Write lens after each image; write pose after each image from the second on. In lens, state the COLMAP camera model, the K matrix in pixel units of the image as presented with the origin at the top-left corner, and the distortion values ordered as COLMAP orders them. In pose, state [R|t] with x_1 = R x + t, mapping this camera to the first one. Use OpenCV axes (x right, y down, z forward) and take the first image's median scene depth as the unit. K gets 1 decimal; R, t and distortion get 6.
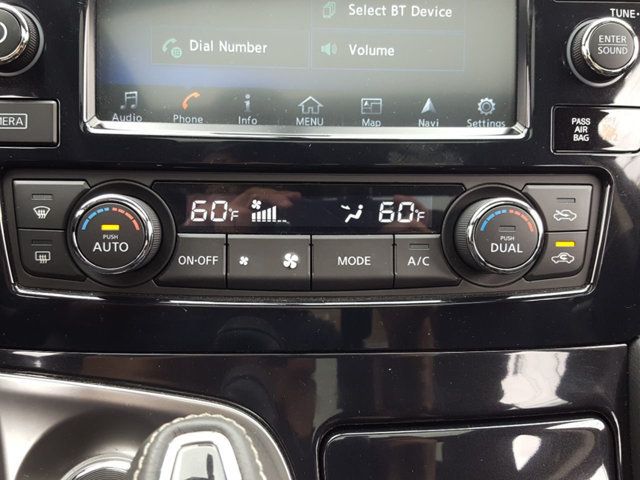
lens RADIAL K [[551.1, 0, 320.0], [0, 551.1, 240.0], [0, 0, 1]] dist [0.094112, -0.204733]
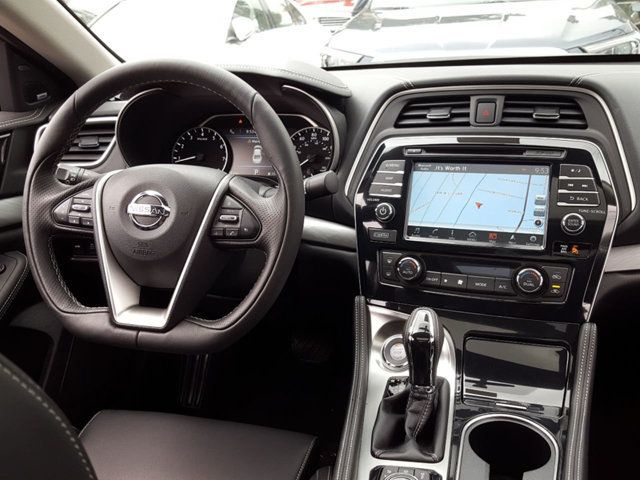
lens RADIAL K [[551.1, 0, 320.0], [0, 551.1, 240.0], [0, 0, 1]] dist [0.094112, -0.204733]
pose [[0.903414, 0.065396, -0.423752, 0.541796], [-0.123649, 0.986049, -0.111439, 0.246360], [0.410553, 0.153072, 0.898897, -2.204989]]
